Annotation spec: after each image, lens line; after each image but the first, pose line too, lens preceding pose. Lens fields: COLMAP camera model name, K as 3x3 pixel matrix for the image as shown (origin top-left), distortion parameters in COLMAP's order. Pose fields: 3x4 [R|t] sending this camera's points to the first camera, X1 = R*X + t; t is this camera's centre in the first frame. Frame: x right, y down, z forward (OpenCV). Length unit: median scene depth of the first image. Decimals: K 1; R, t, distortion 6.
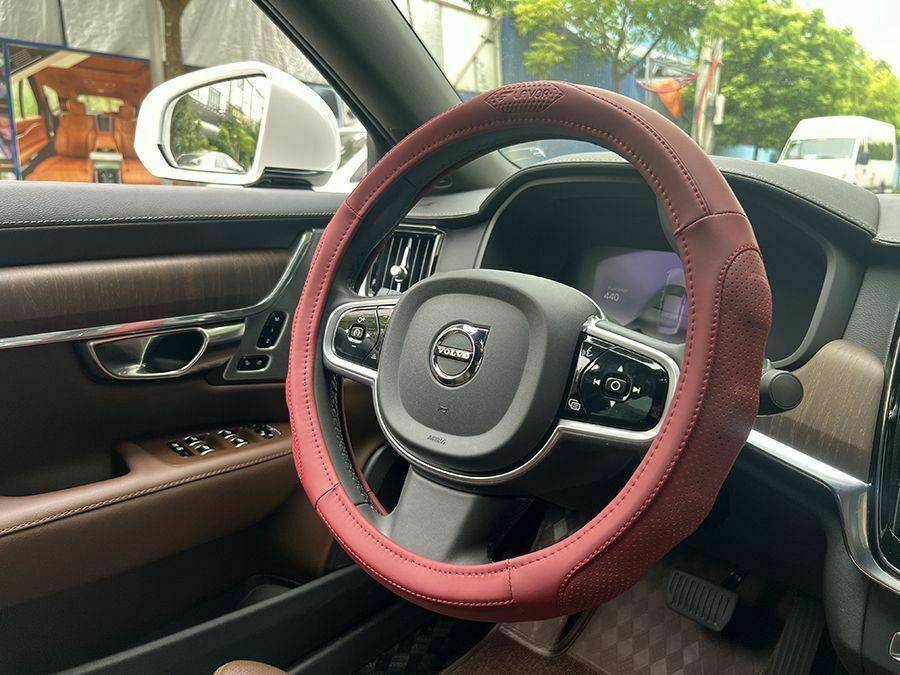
lens RADIAL K [[672.4, 0, 455.1], [0, 672.4, 339.5], [0, 0, 1]] dist [0.062487, -0.076134]
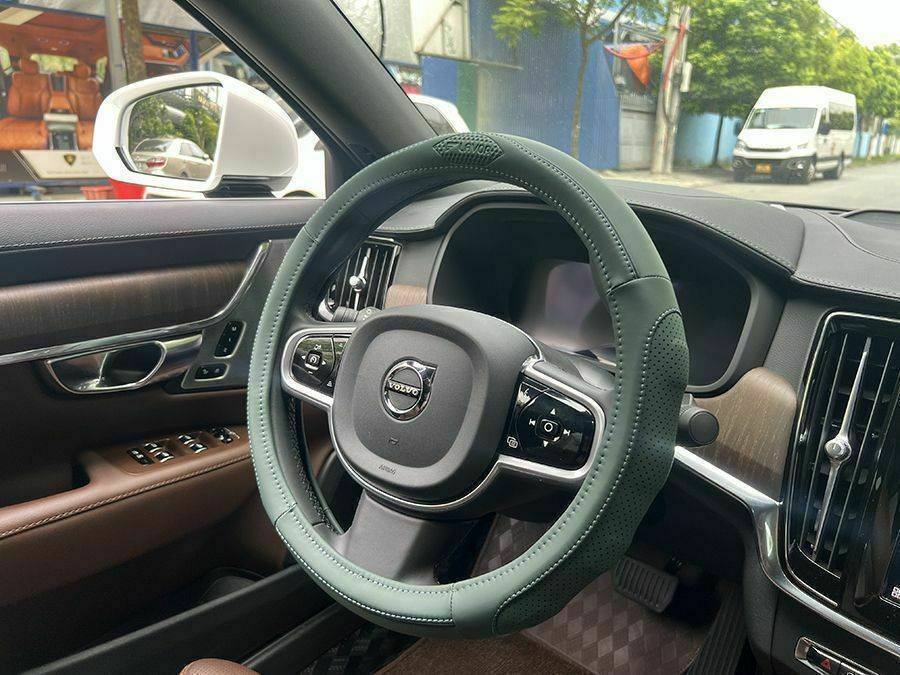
lens RADIAL K [[670.3, 0, 454.1], [0, 670.3, 334.6], [0, 0, 1]] dist [0.066270, -0.081553]
pose [[0.998914, 0.000899, 0.046589, 0.018037], [-0.002898, 0.999077, 0.042848, -0.070065], [-0.046507, -0.042937, 0.997995, -0.041094]]
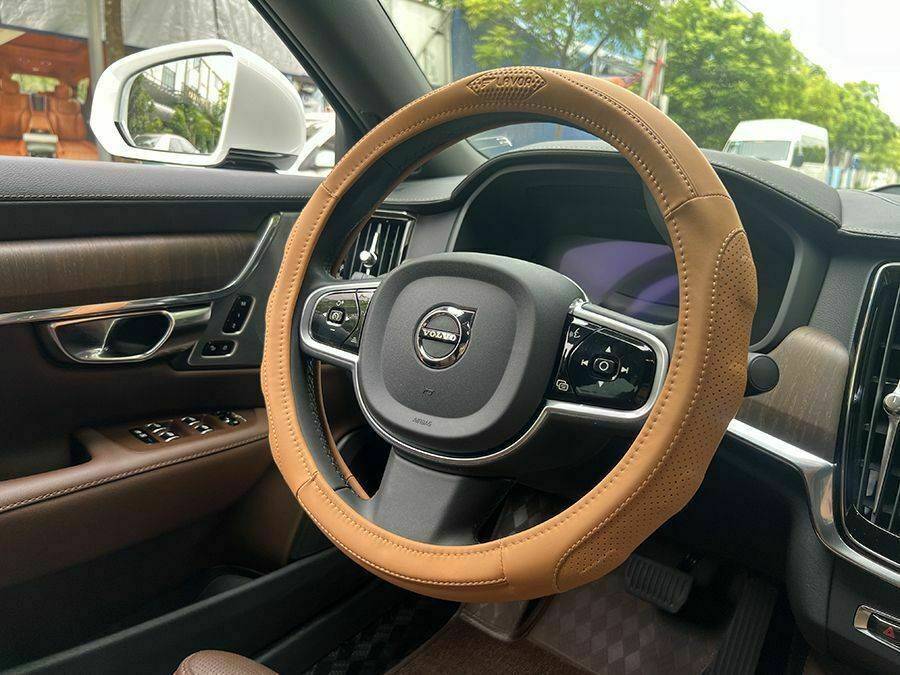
lens RADIAL K [[672.7, 0, 450.0], [0, 672.7, 337.5], [0, 0, 1]] dist [0.063453, -0.078140]
pose [[0.997532, 0.007126, 0.069853, -0.035234], [-0.007659, 0.999943, 0.007377, 0.009920], [-0.069797, -0.007894, 0.997530, 0.001302]]
